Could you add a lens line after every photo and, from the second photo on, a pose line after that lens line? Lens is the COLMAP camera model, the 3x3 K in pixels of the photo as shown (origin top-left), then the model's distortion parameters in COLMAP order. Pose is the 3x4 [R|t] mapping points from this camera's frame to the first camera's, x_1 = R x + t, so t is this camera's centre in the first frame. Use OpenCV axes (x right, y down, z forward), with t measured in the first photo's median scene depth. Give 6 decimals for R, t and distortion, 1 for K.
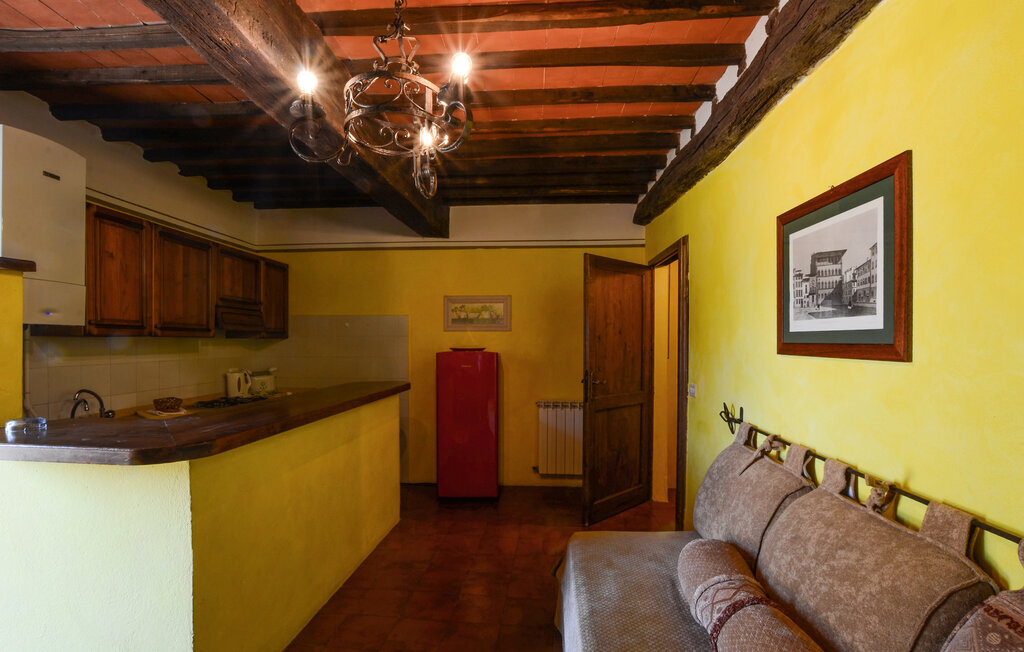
lens RADIAL K [[461.0, 0, 507.9], [0, 461.0, 322.7], [0, 0, 1]] dist [-0.022903, -0.000345]
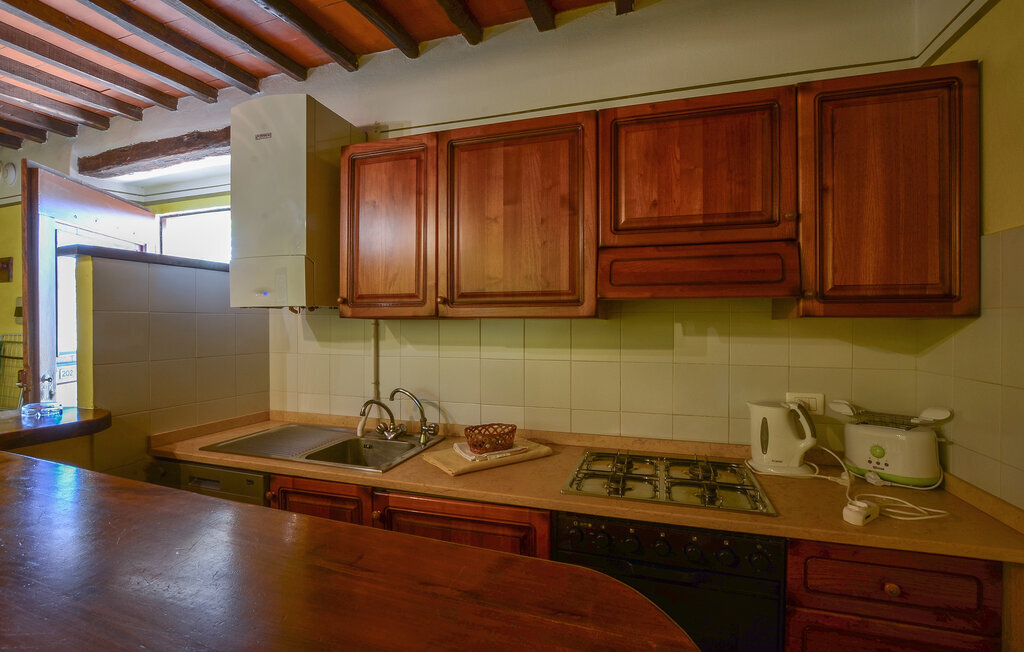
lens RADIAL K [[461.0, 0, 507.9], [0, 461.0, 322.7], [0, 0, 1]] dist [-0.022903, -0.000345]
pose [[-0.257589, -0.002156, -0.966252, -0.181595], [0.039553, 0.999136, -0.012774, 0.041572], [0.965445, -0.041509, -0.257281, 1.074214]]
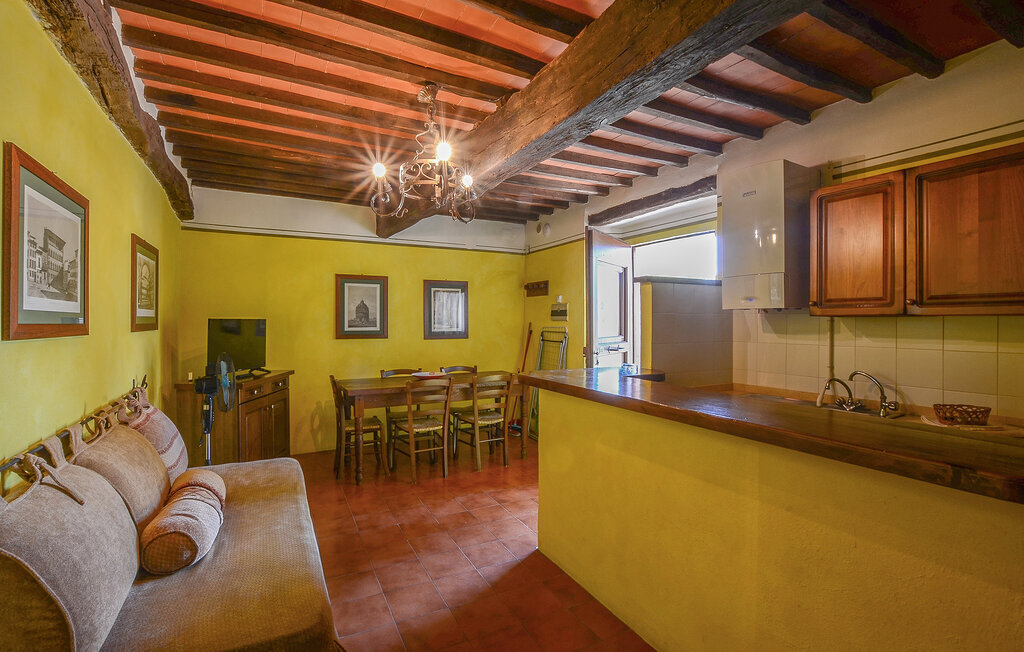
lens RADIAL K [[461.0, 0, 507.9], [0, 461.0, 322.7], [0, 0, 1]] dist [-0.022903, -0.000345]
pose [[-0.845127, 0.001638, -0.534562, 0.176546], [0.021408, 0.999297, -0.030783, 0.044328], [0.534136, -0.037459, -0.844568, 1.109029]]
